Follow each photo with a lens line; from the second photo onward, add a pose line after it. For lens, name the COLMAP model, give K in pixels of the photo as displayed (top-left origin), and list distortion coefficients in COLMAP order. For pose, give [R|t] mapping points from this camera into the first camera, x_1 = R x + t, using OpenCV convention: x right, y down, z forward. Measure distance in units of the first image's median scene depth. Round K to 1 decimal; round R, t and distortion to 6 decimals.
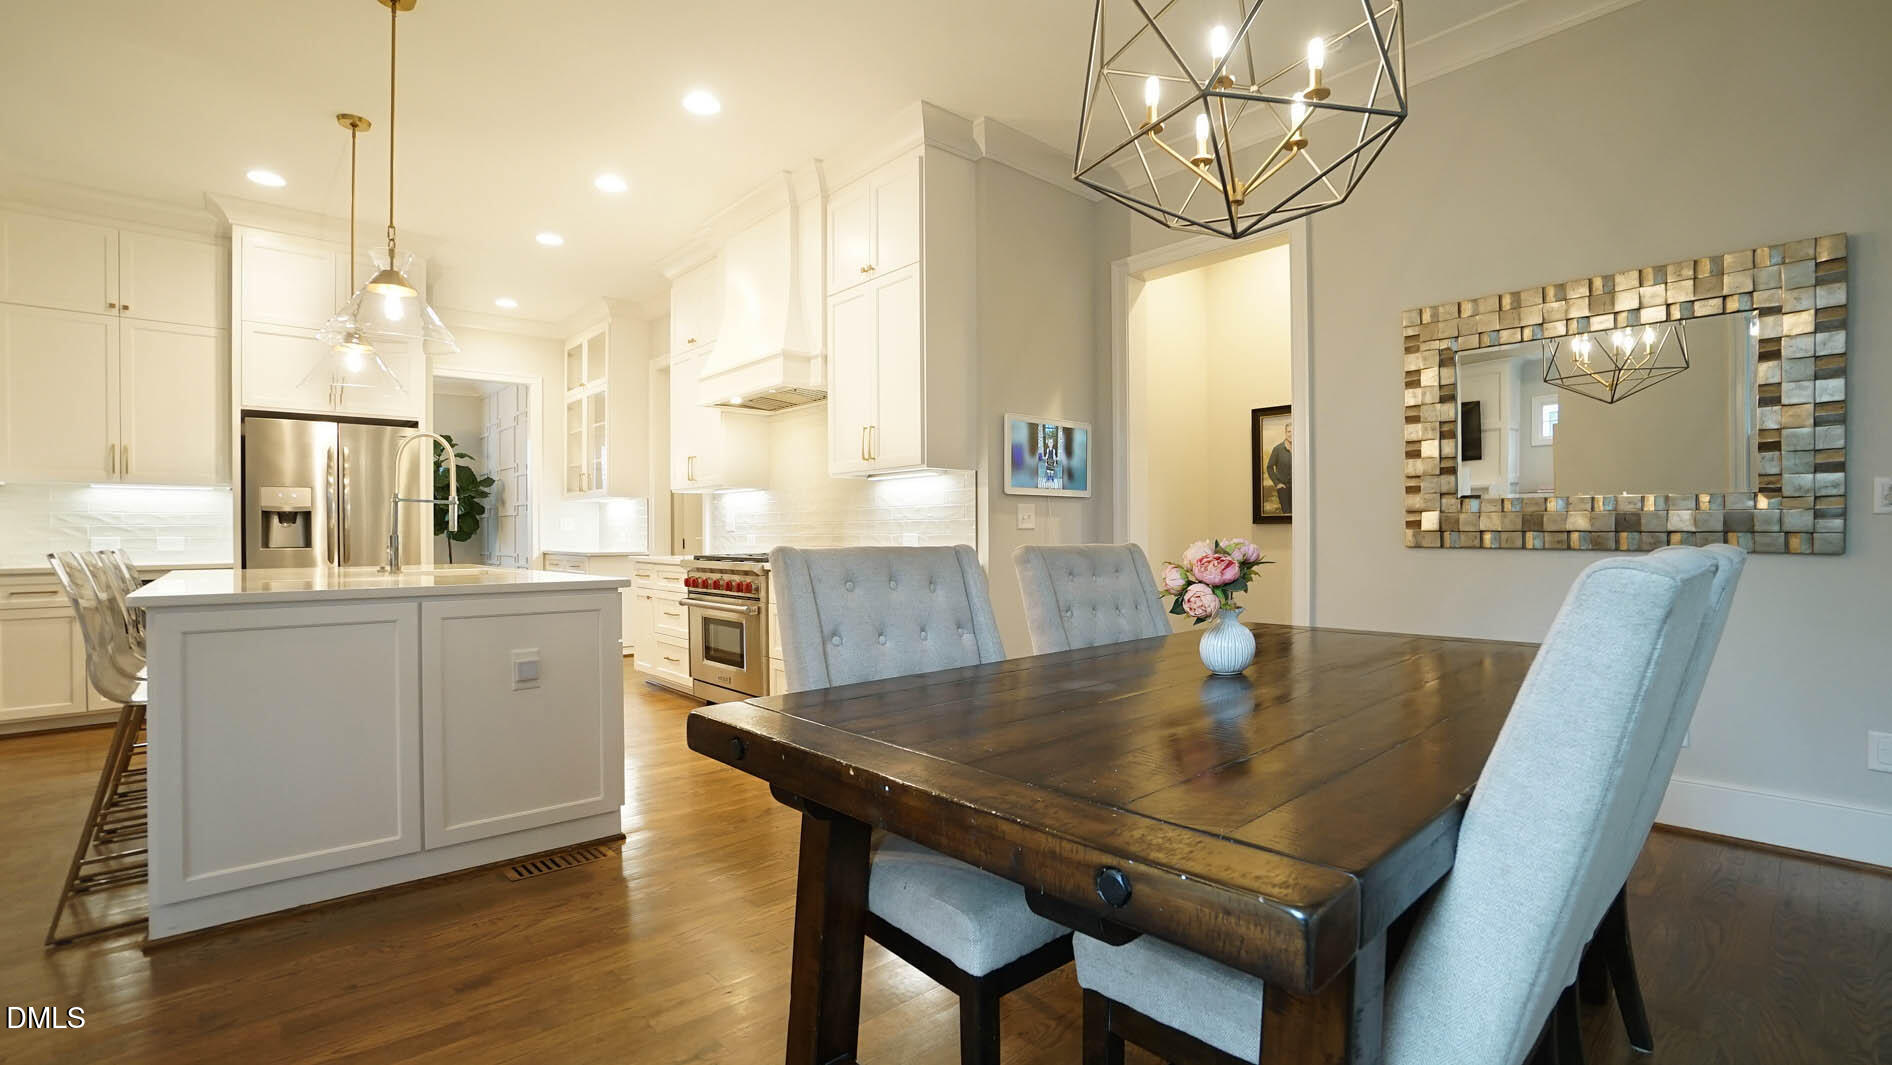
lens RADIAL K [[831.1, 0, 947.5], [0, 831.1, 535.2], [0, 0, 1]] dist [-0.065638, 0.024076]
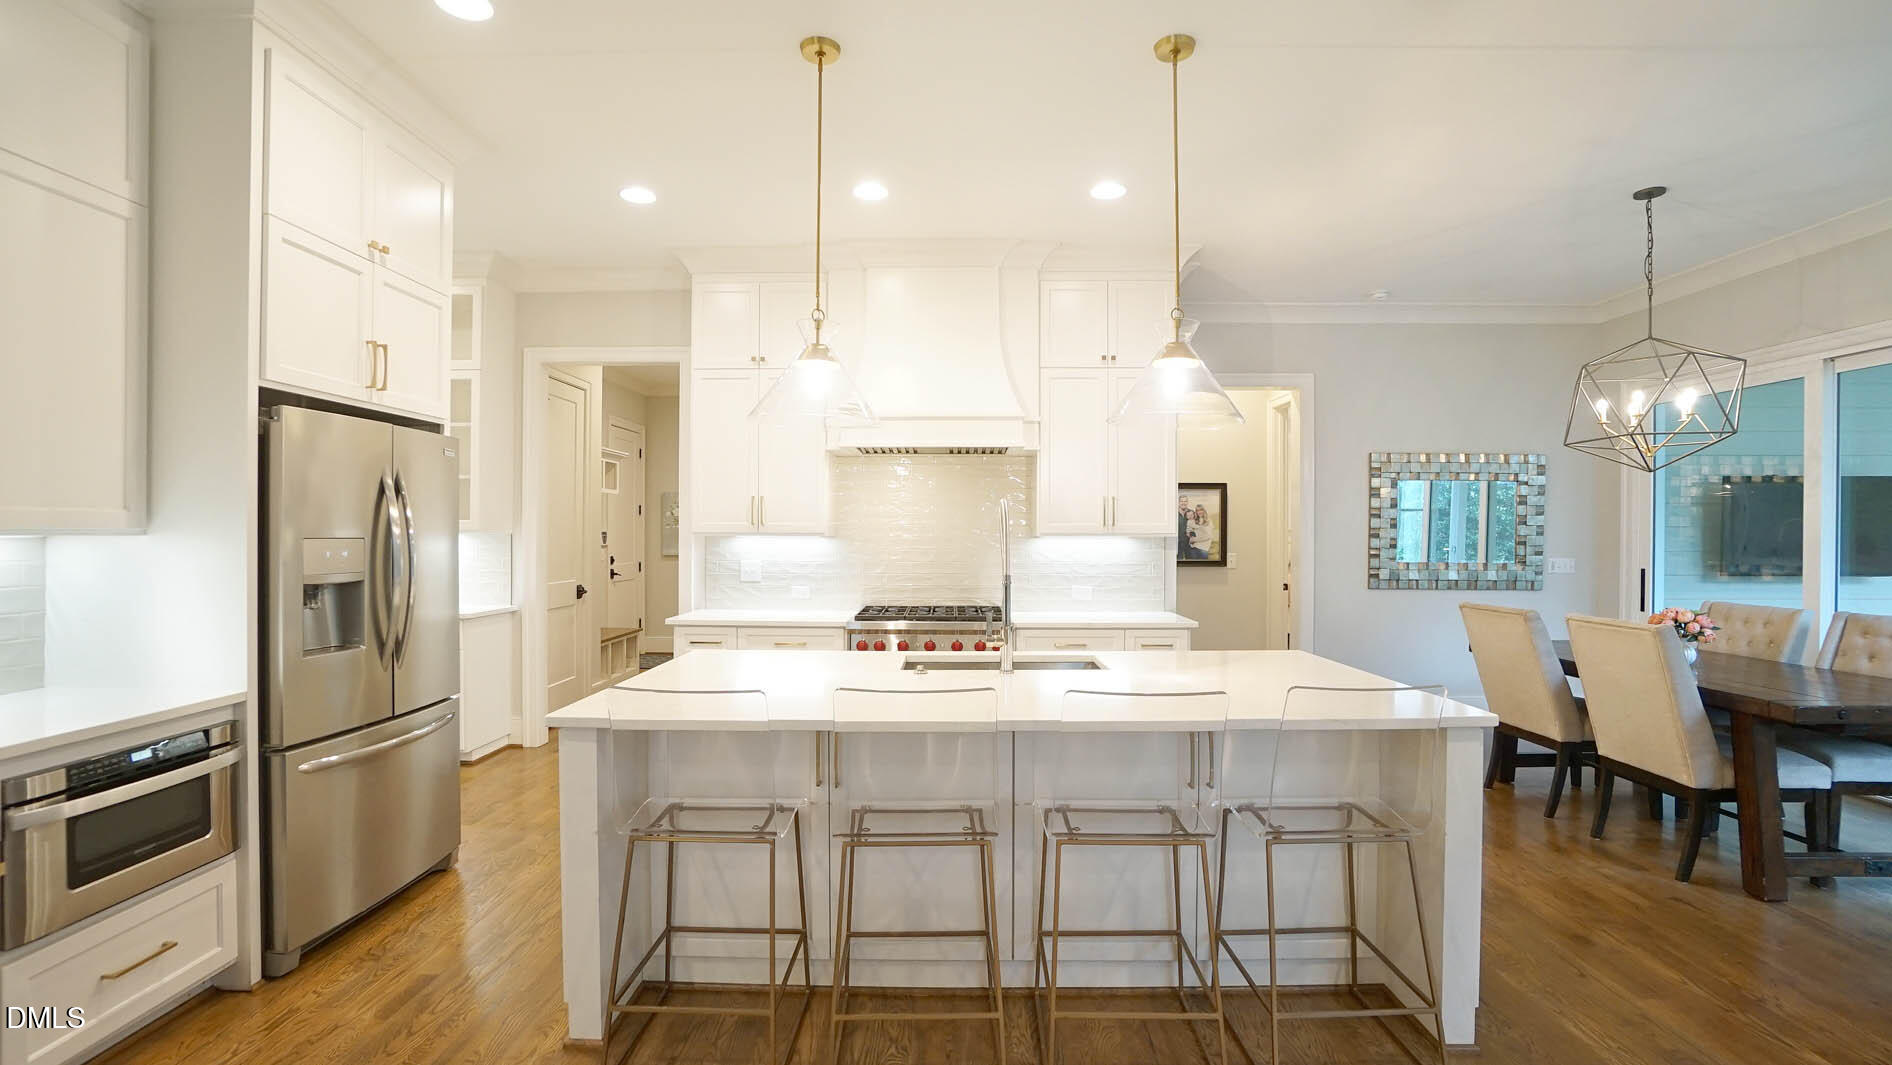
lens RADIAL K [[831.1, 0, 947.5], [0, 831.1, 535.2], [0, 0, 1]] dist [-0.065638, 0.024076]
pose [[0.688225, 0.009222, 0.725439, -1.321290], [-0.005207, 0.999956, -0.007771, -0.081954], [-0.725478, 0.001571, 0.688243, 0.459840]]
